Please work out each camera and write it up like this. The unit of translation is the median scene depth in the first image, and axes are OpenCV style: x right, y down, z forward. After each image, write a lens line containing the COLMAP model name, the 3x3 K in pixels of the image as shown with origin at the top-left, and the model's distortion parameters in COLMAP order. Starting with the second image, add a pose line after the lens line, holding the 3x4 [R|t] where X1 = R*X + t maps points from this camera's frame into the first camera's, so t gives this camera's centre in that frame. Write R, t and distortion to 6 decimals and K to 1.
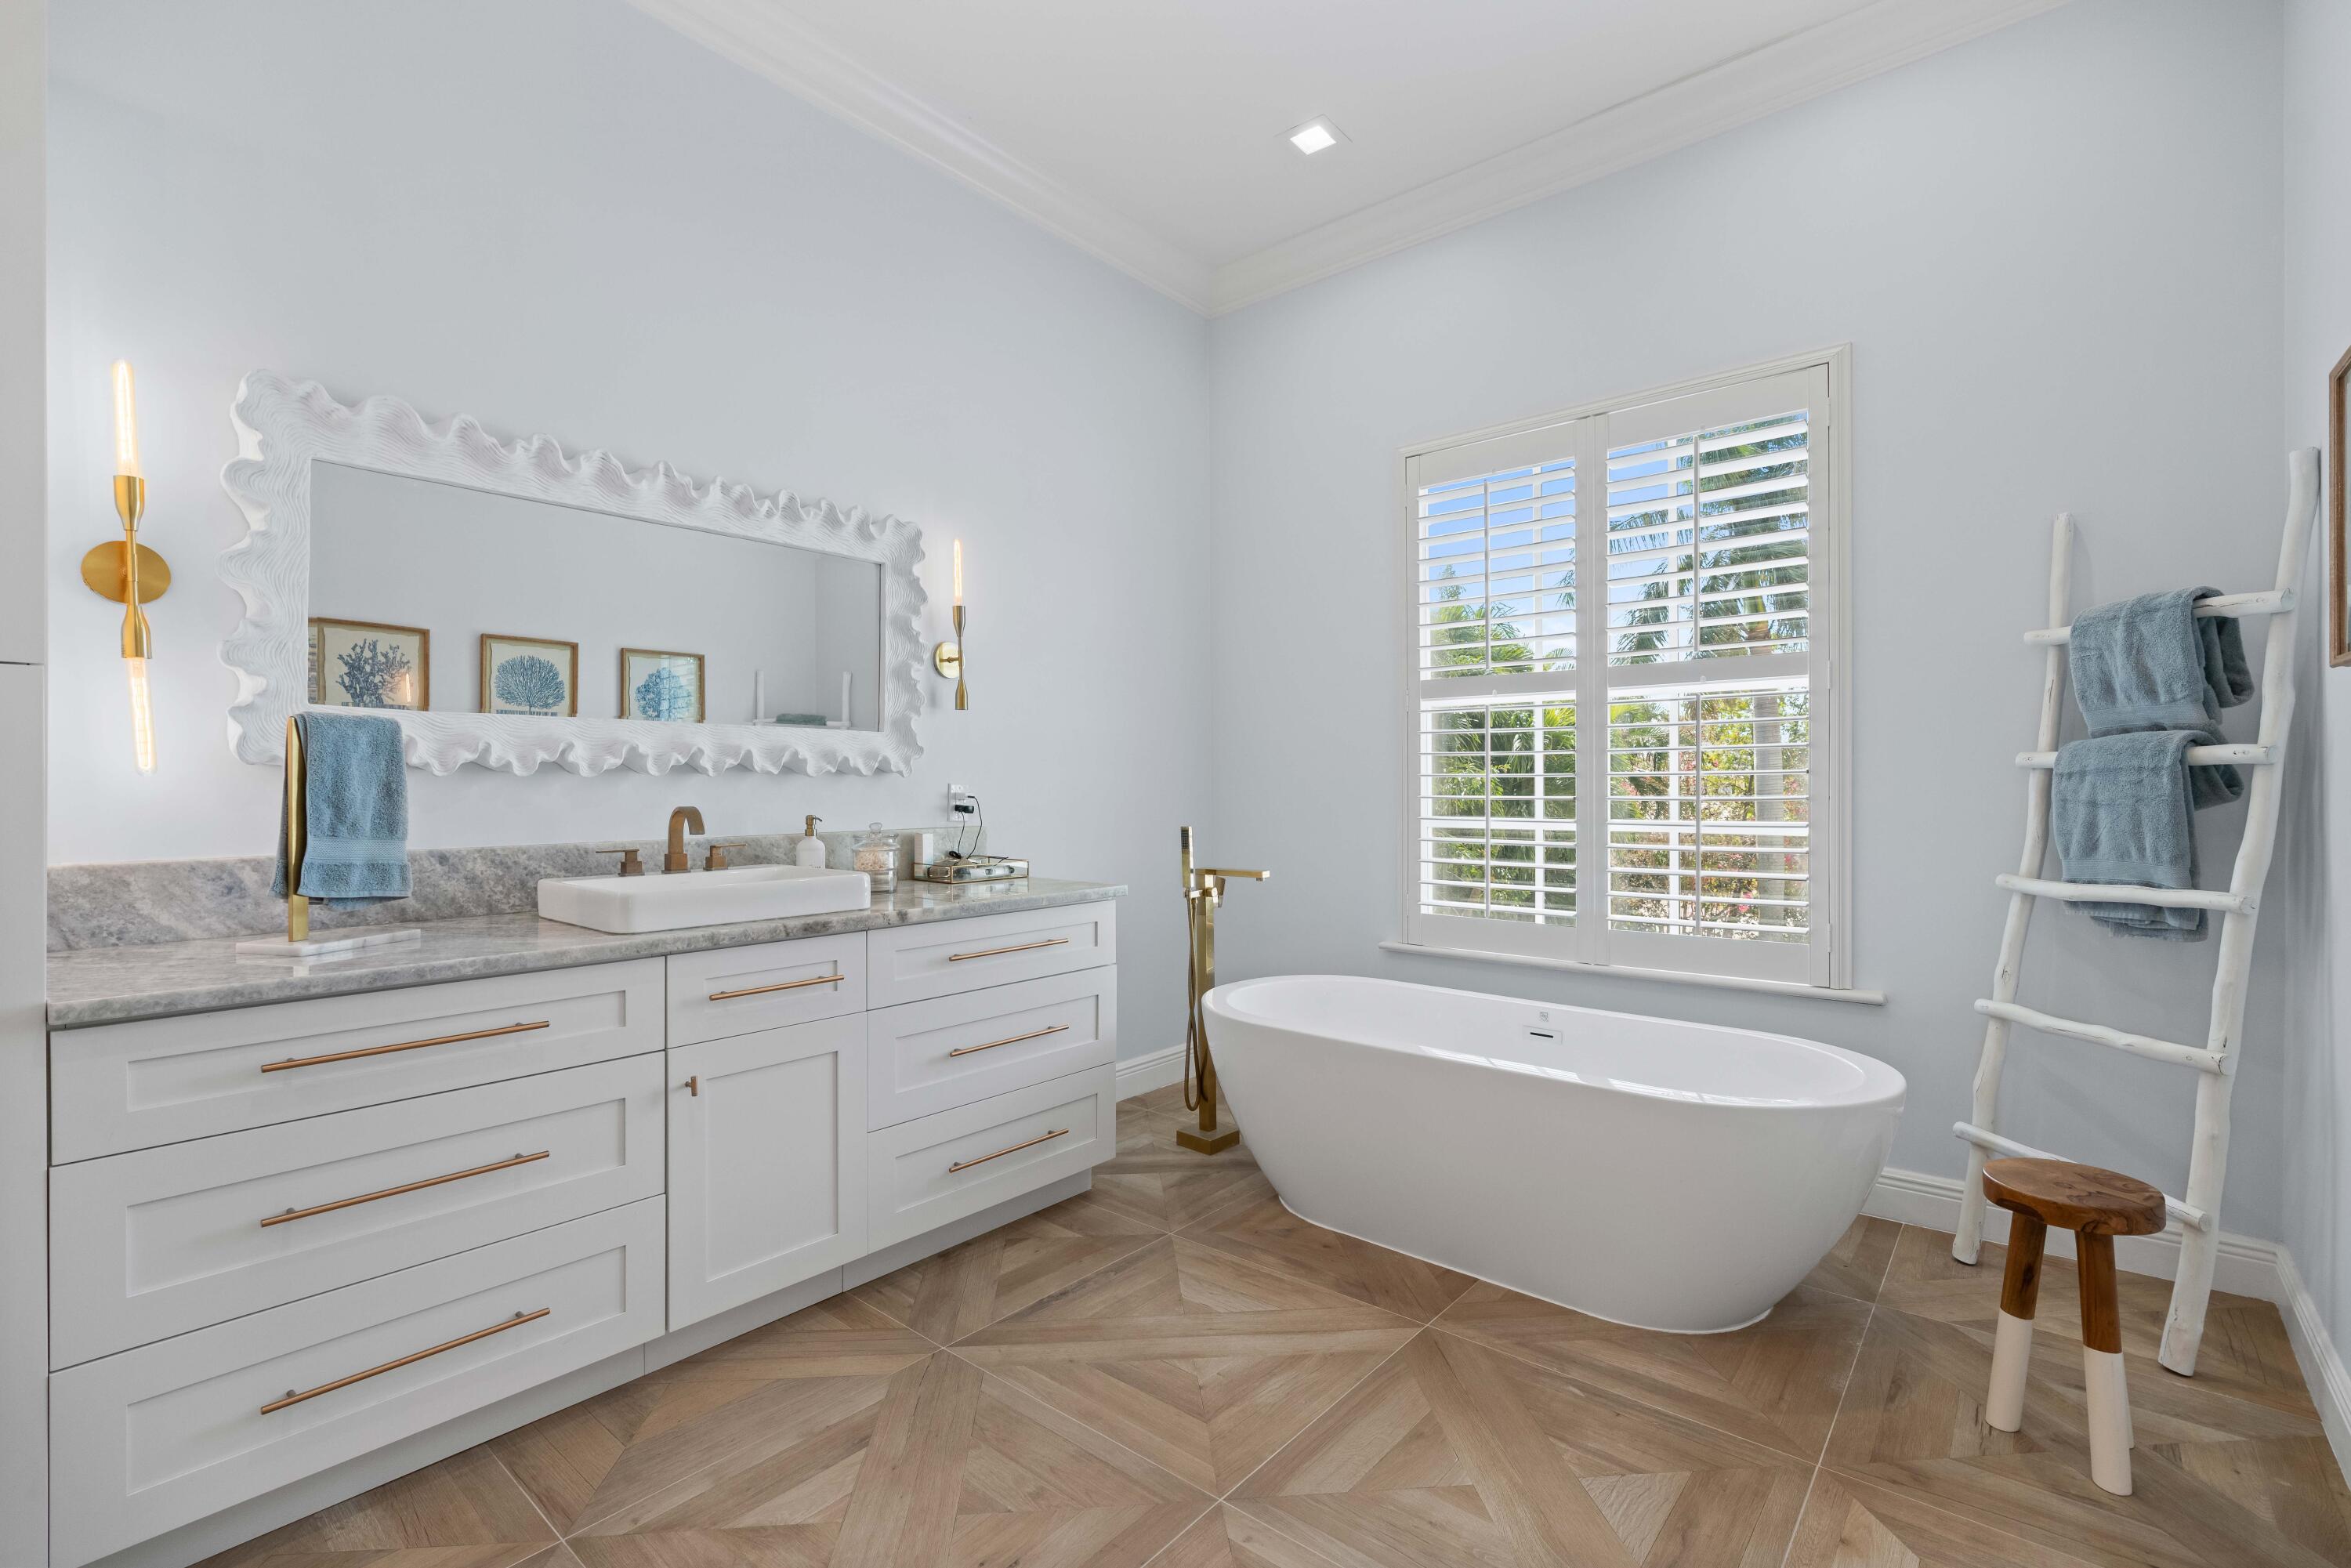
lens RADIAL K [[1044.5, 0, 1170.2], [0, 1044.5, 786.6], [0, 0, 1]] dist [-0.011197, 0.005441]
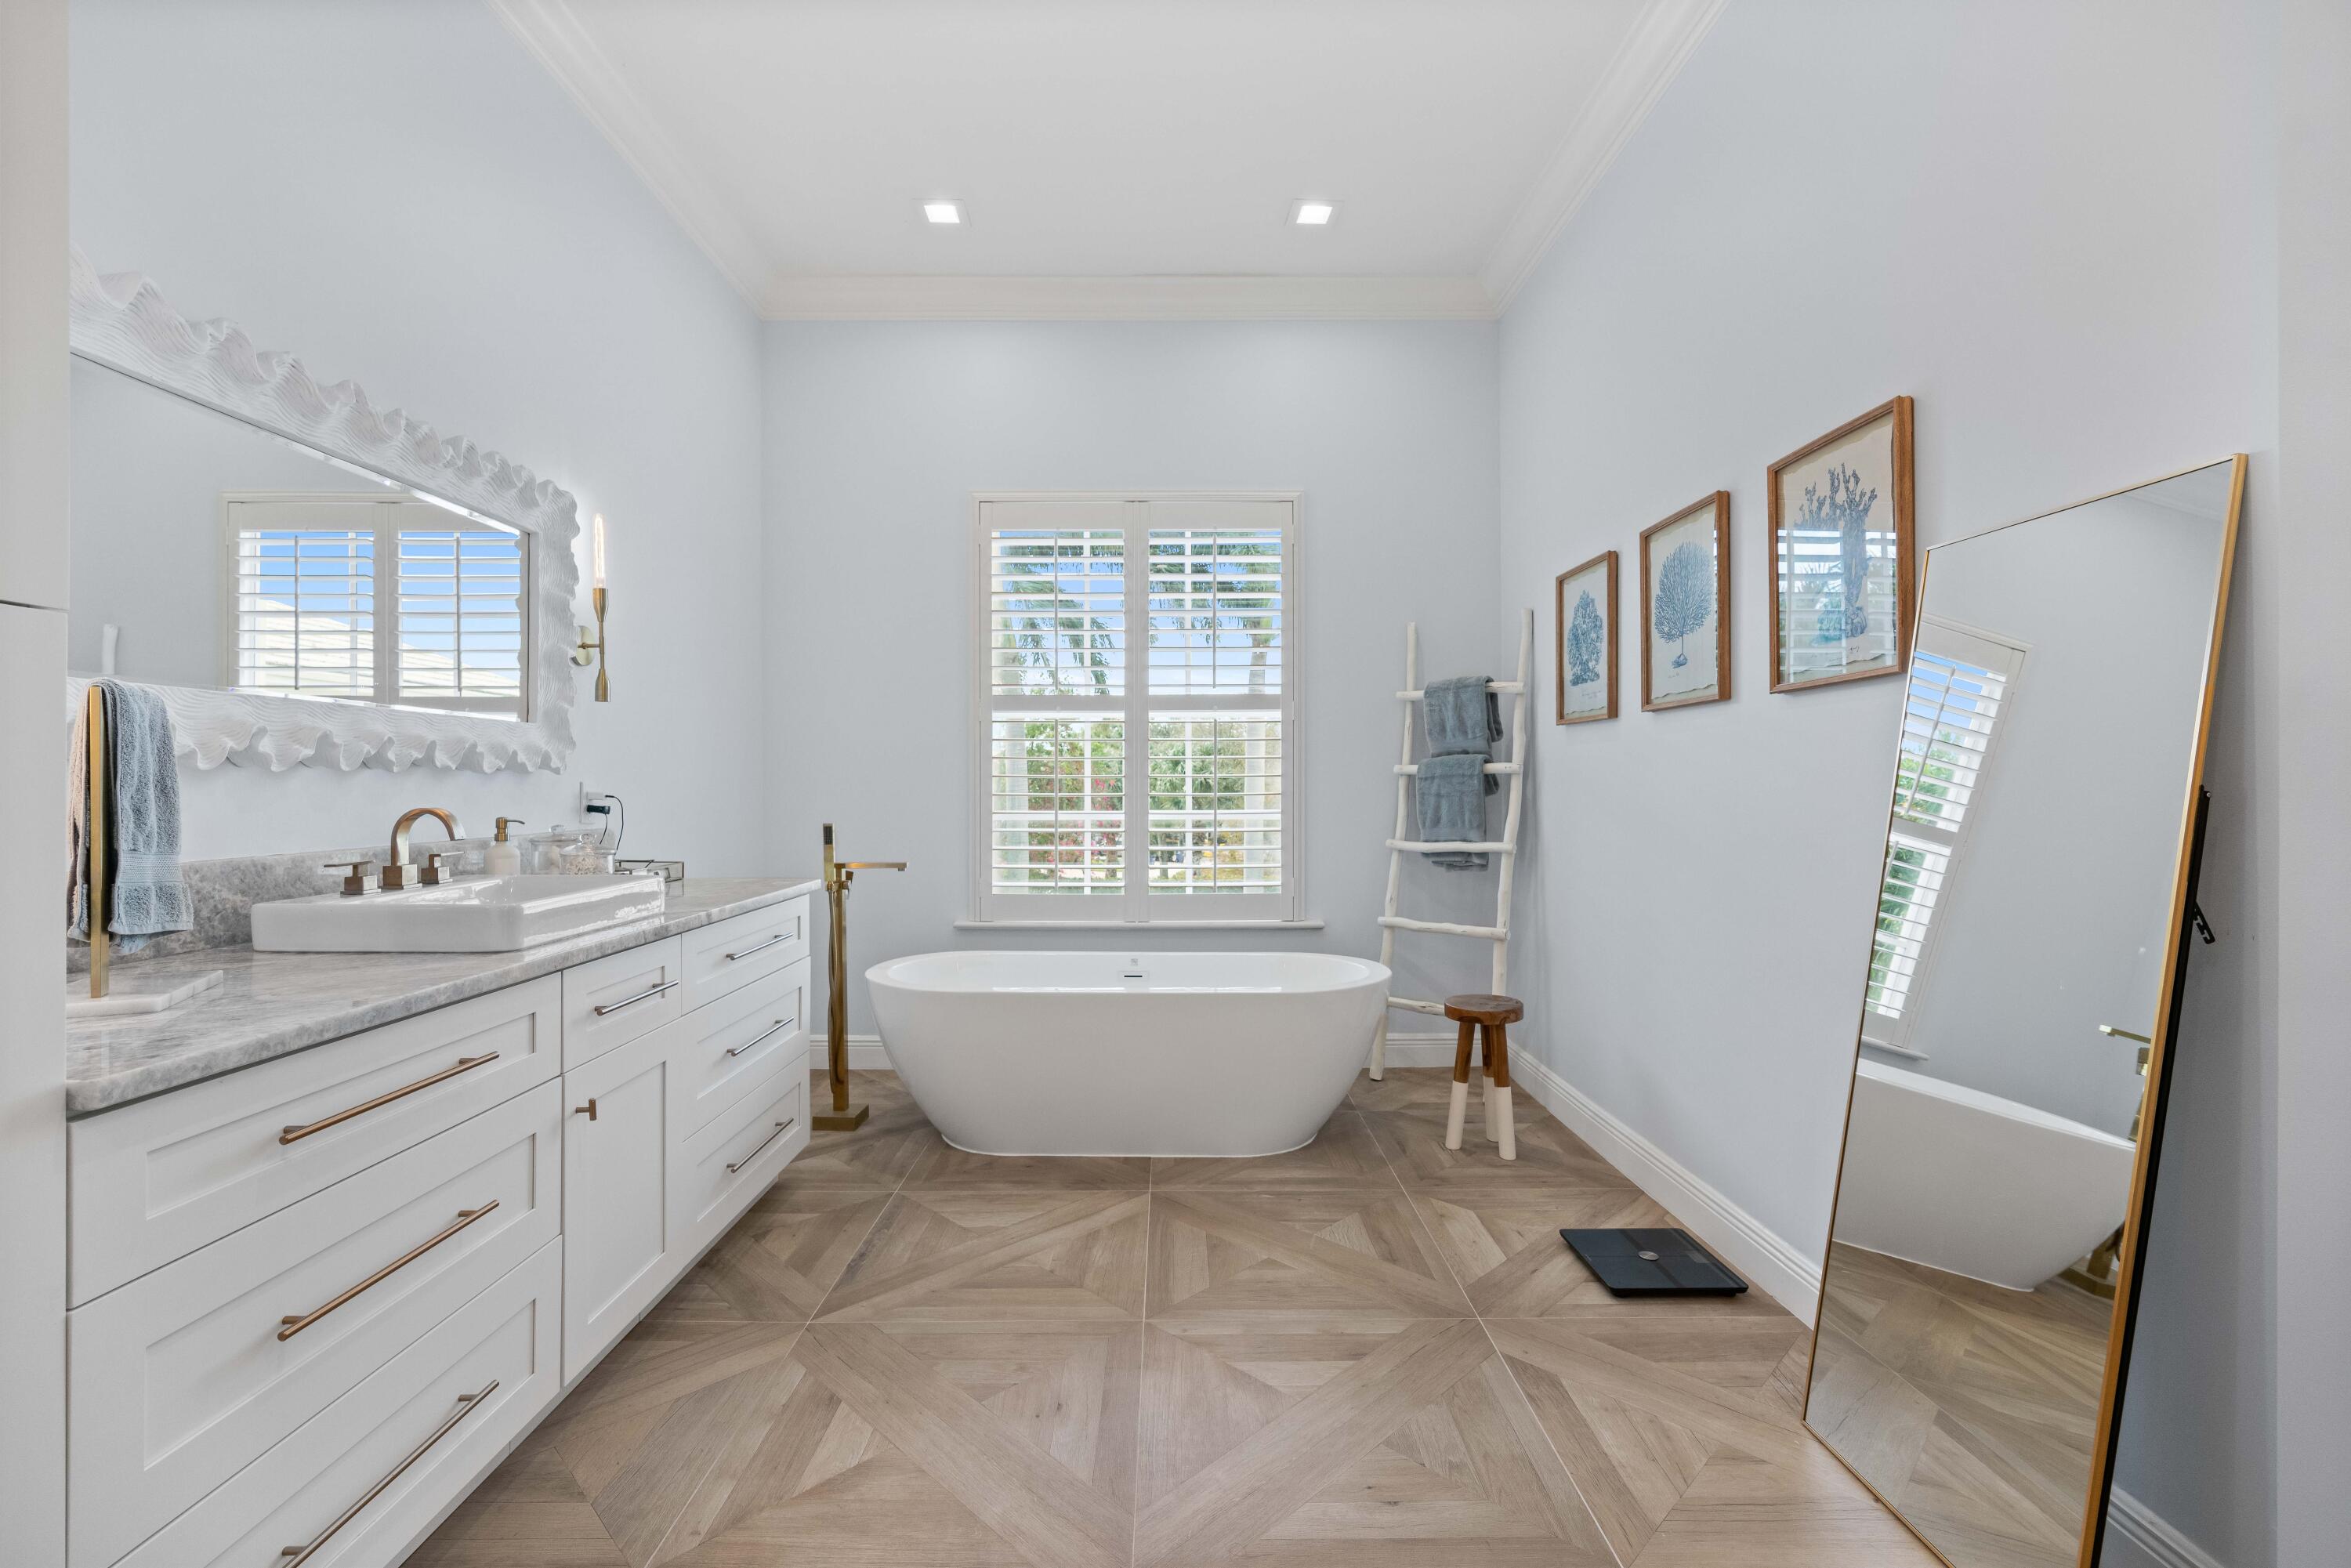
lens RADIAL K [[1044.5, 0, 1162.2], [0, 1044.5, 785.5], [0, 0, 1]] dist [-0.011197, 0.005441]
pose [[0.762232, 0.000651, 0.647304, -0.582040], [0.000403, 0.999999, -0.001481, 0.002577], [-0.647304, 0.001390, 0.762231, -0.023636]]
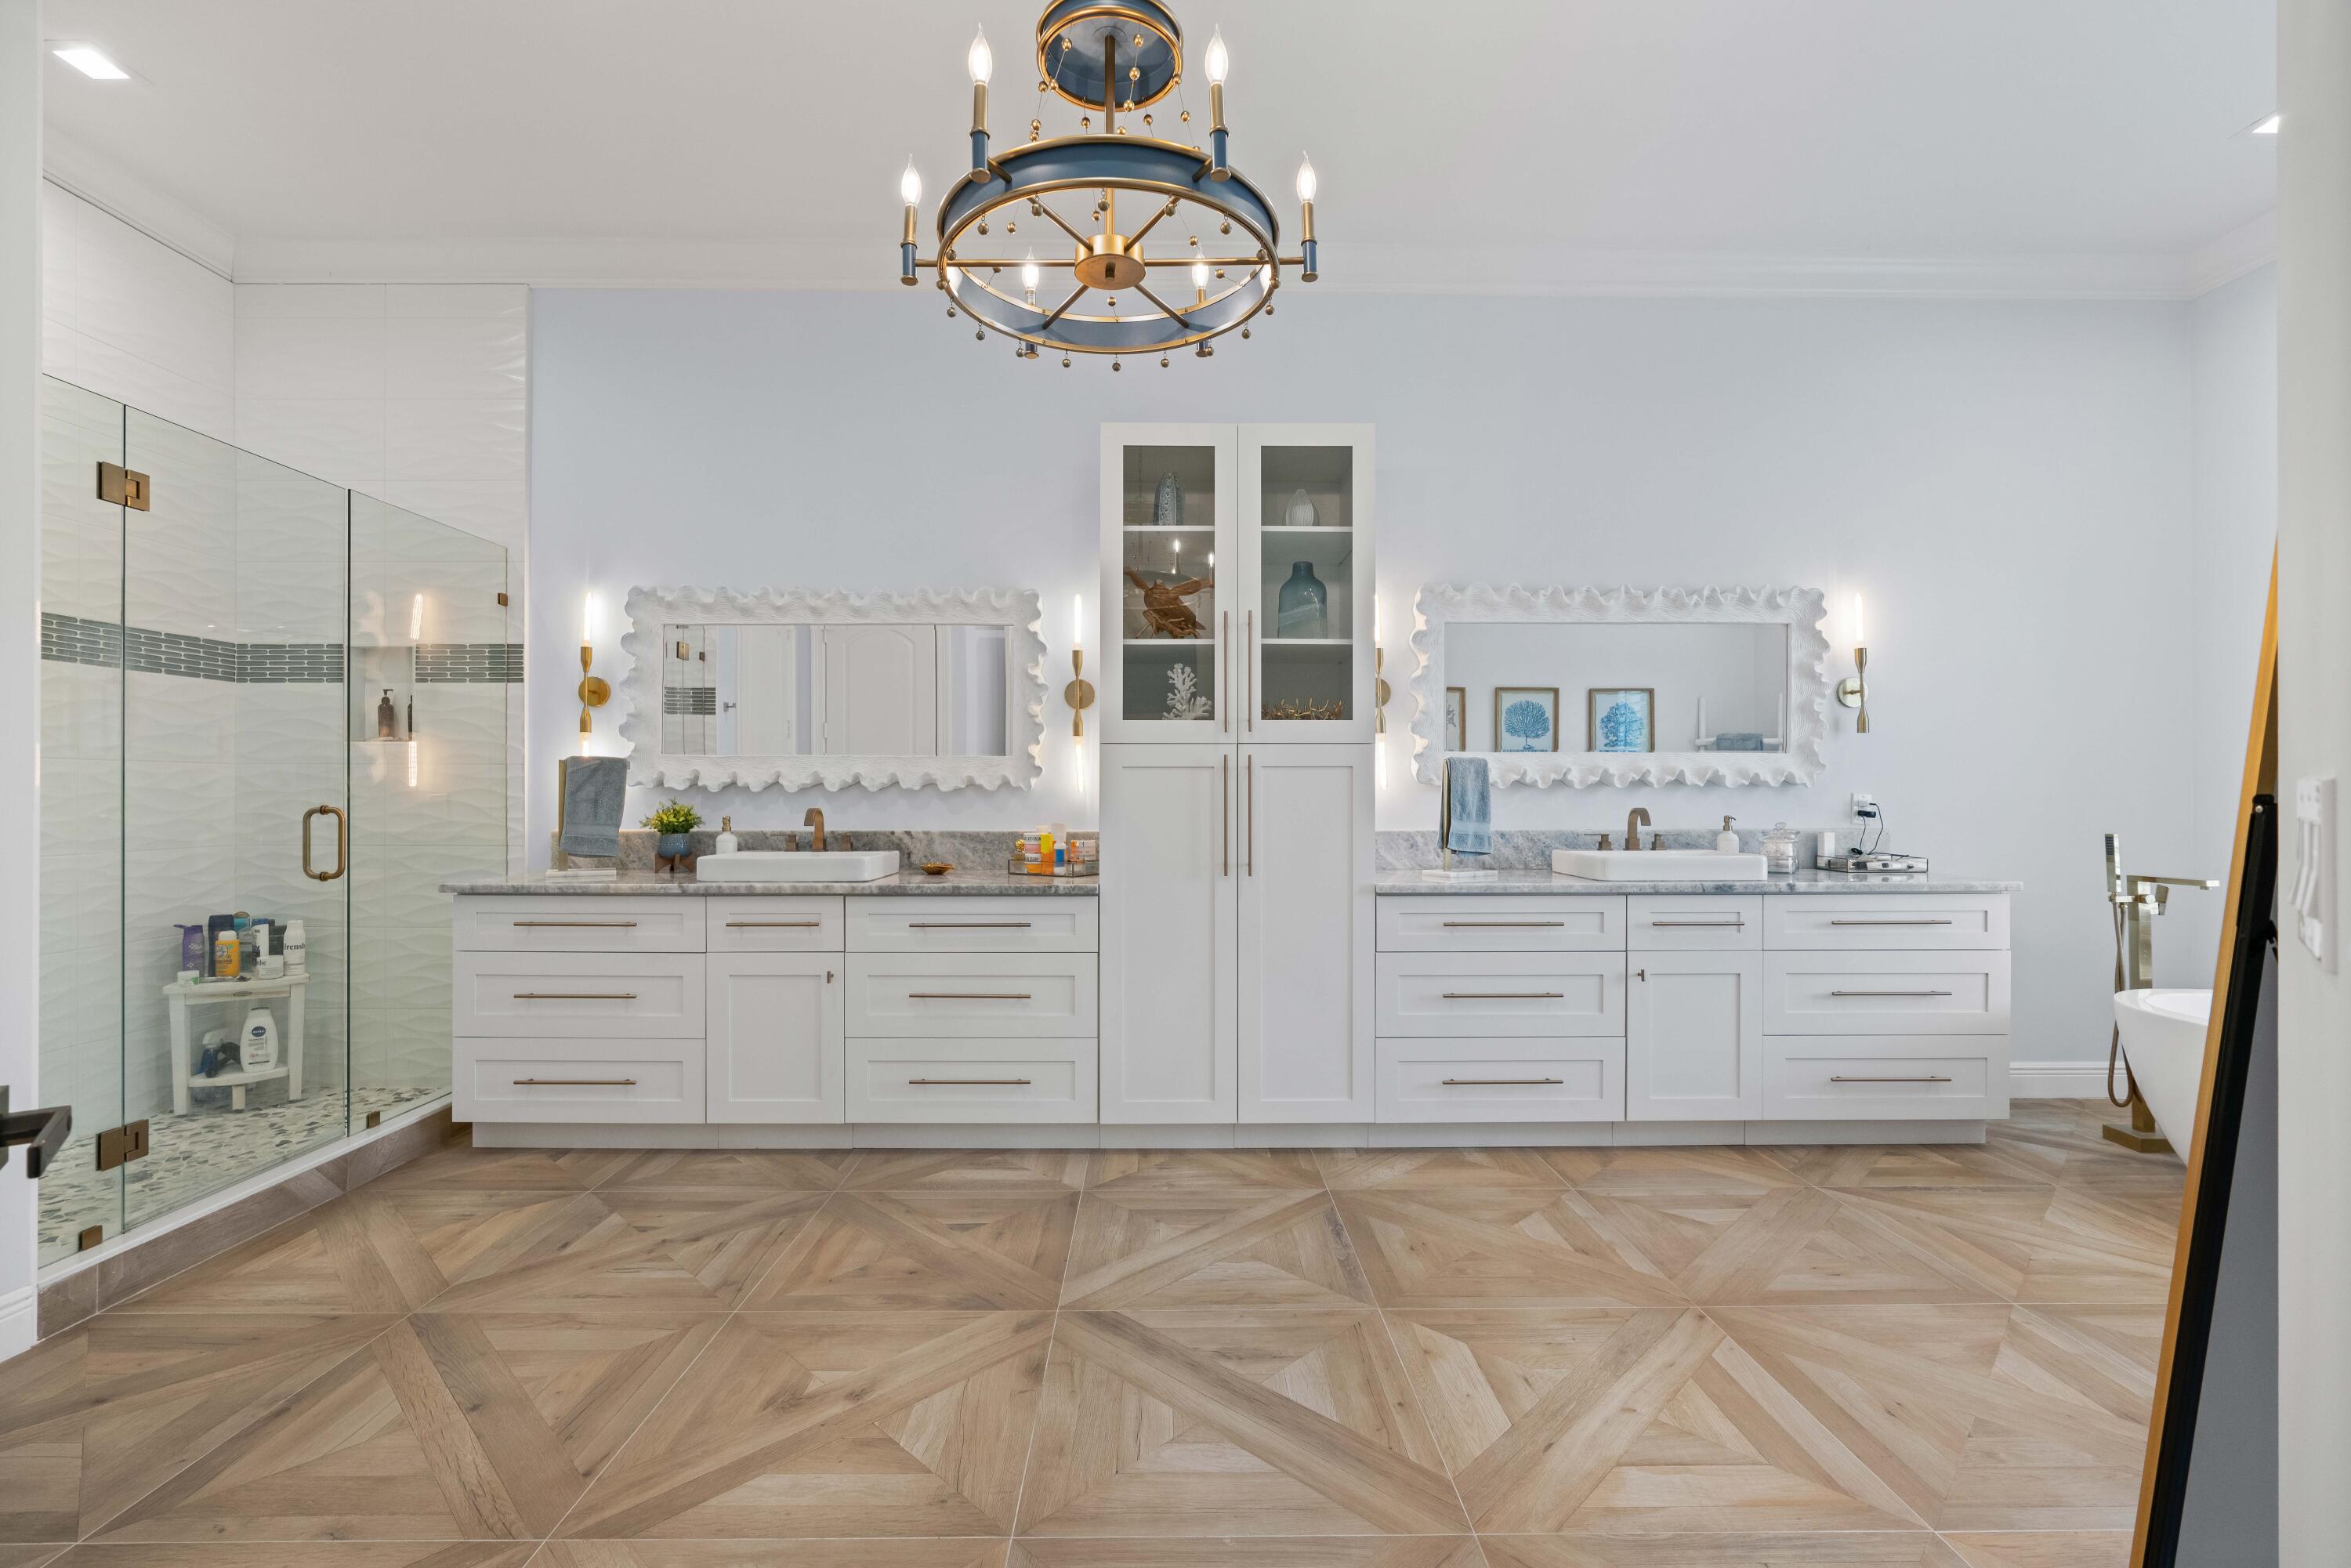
lens RADIAL K [[1044.5, 0, 1170.1], [0, 1044.5, 792.2], [0, 0, 1]] dist [-0.011197, 0.005441]
pose [[0.654161, -0.000070, -0.756356, 0.265252], [-0.002939, 0.999992, -0.002634, 0.002150], [0.756350, 0.003946, 0.654155, -0.570124]]
